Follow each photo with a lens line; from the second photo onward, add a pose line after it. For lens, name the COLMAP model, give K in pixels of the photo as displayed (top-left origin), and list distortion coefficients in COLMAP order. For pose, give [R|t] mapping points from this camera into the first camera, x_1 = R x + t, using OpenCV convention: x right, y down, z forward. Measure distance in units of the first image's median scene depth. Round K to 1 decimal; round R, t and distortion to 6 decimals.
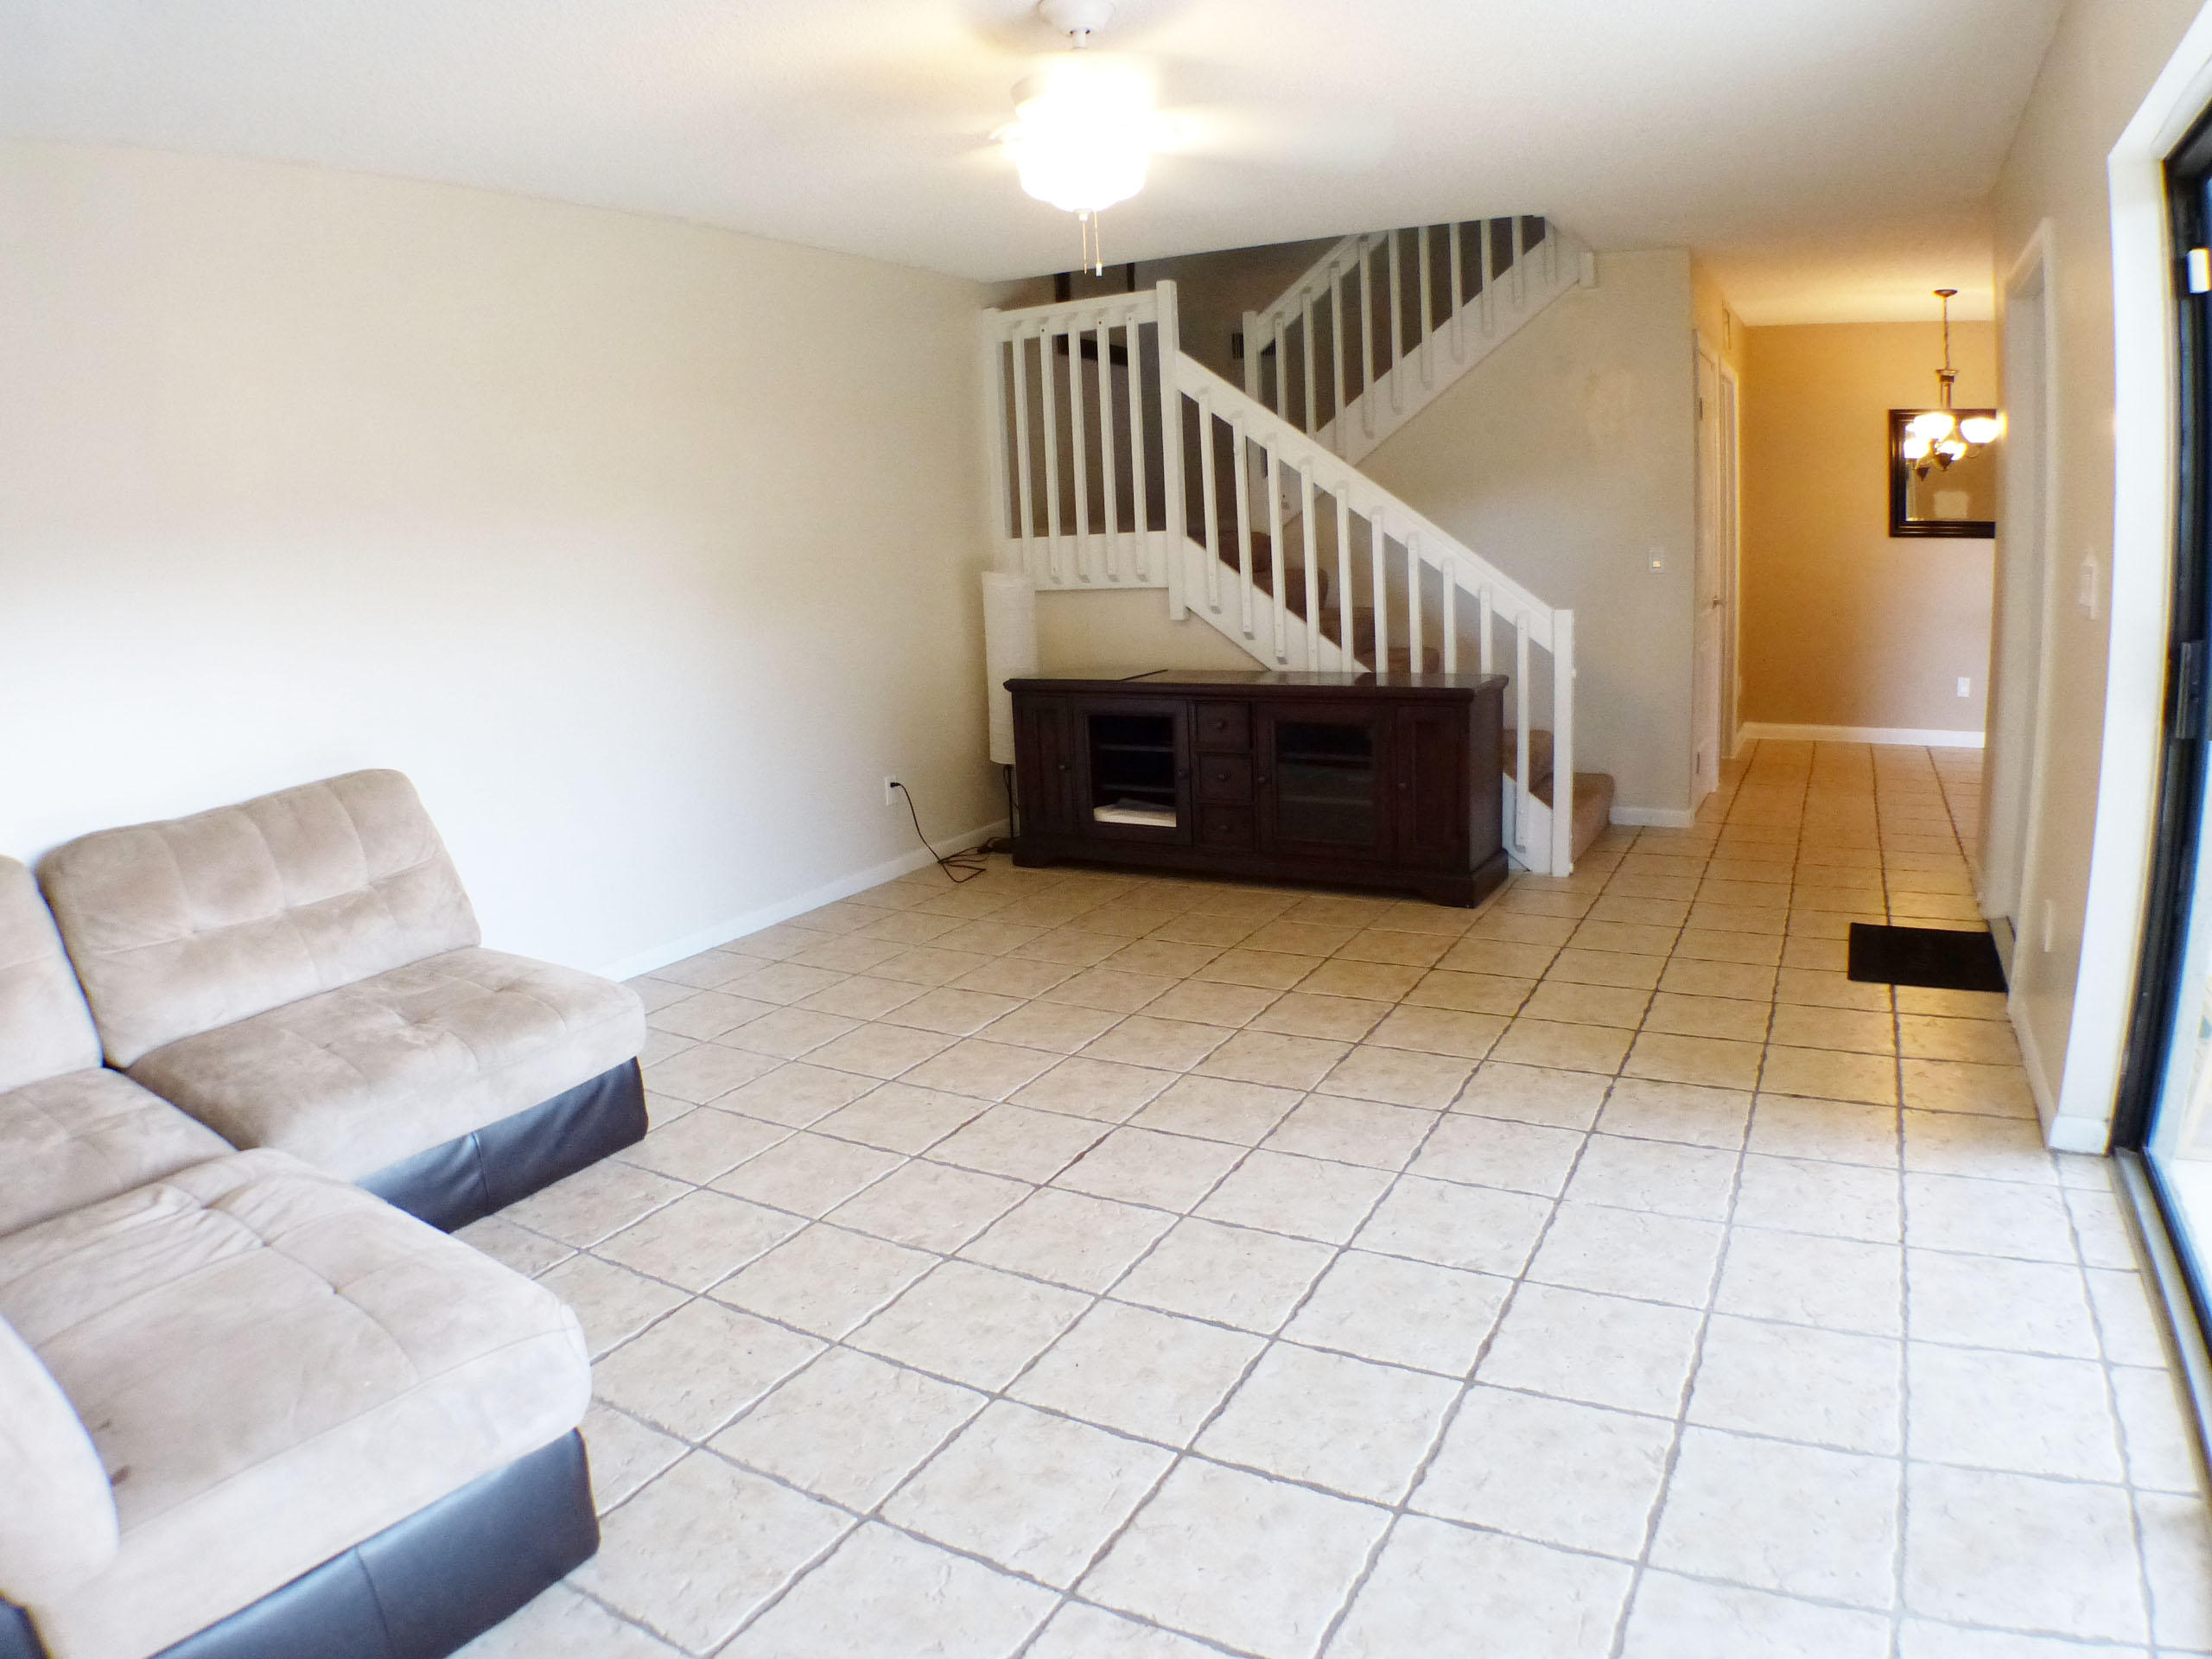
lens RADIAL K [[1350.2, 0, 1097.7], [0, 1350.2, 821.4], [0, 0, 1]] dist [-0.208714, 0.042782]
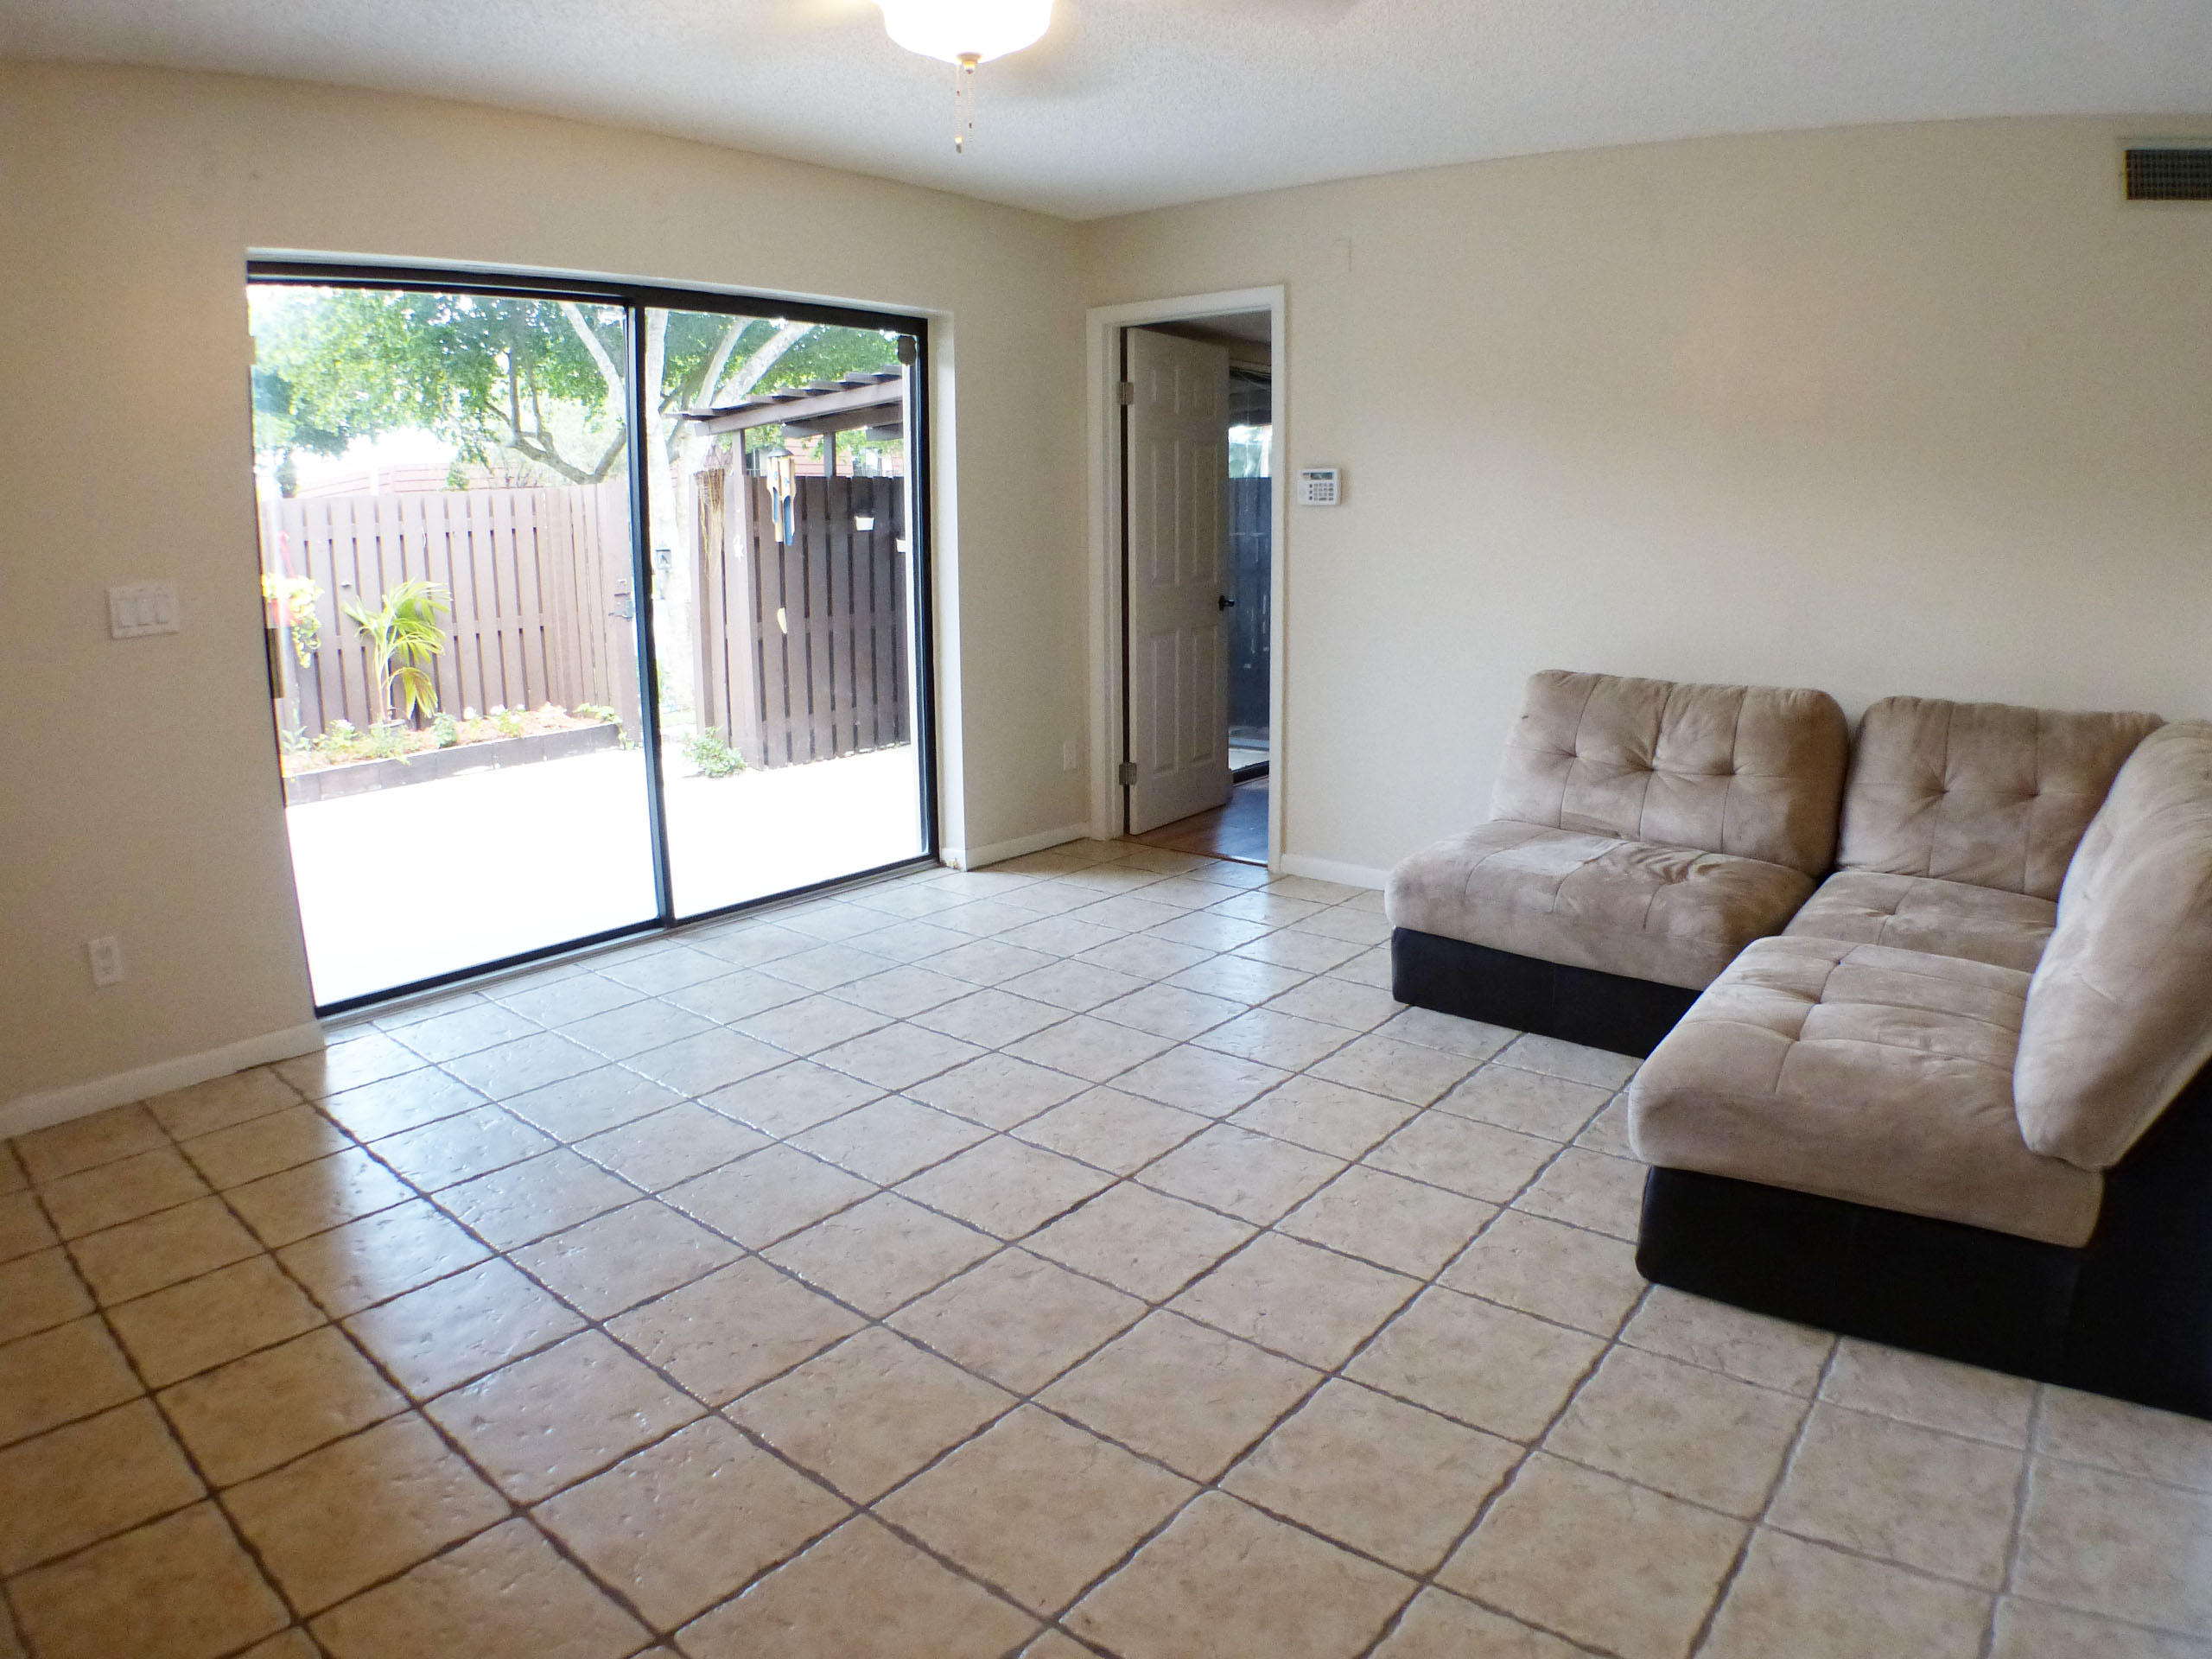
lens RADIAL K [[1369.1, 0, 1100.3], [0, 1369.1, 822.3], [0, 0, 1]] dist [-0.214453, 0.045840]
pose [[-0.985777, 0.025083, 0.166176, -0.190444], [0.090395, 0.912718, 0.398466, -0.344642], [-0.141677, 0.407820, -0.902003, 1.766644]]
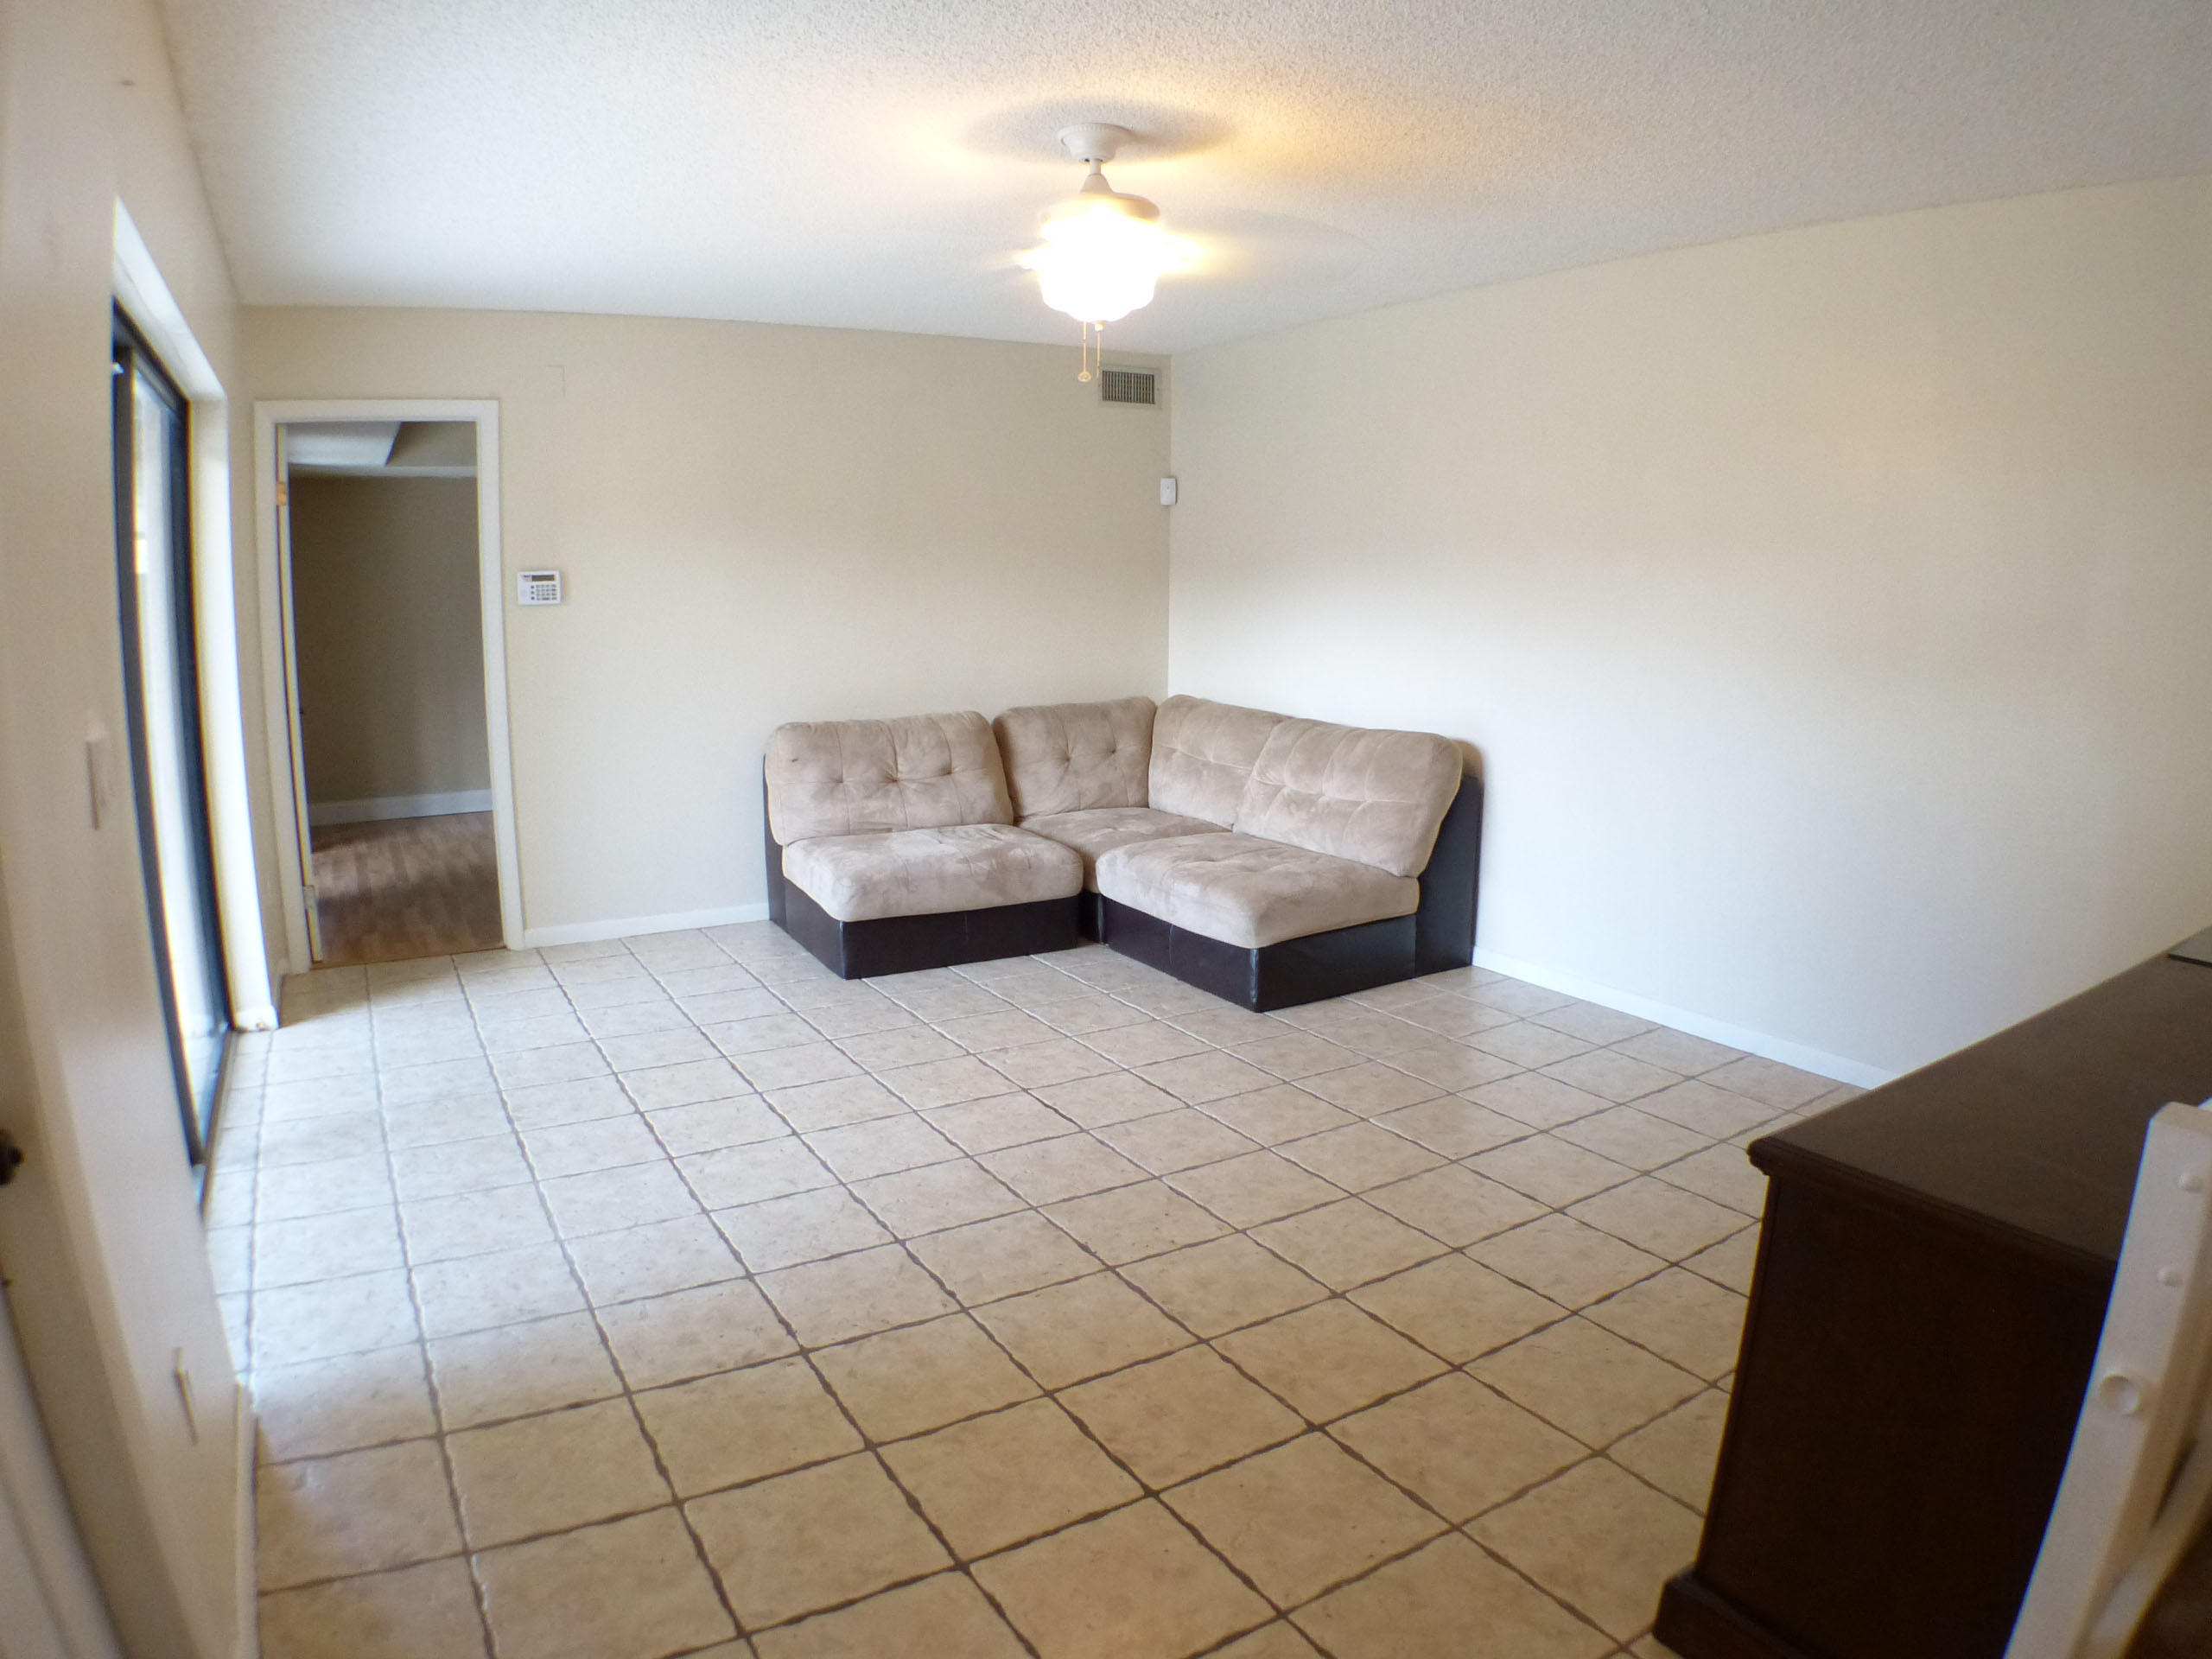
lens RADIAL K [[1369.1, 0, 1100.3], [0, 1369.1, 822.3], [0, 0, 1]] dist [-0.214453, 0.045840]
pose [[-0.480304, 0.200984, -0.853764, 1.024056], [-0.156695, 0.938070, 0.308983, -0.406884], [0.862992, 0.282186, -0.419066, 1.554857]]
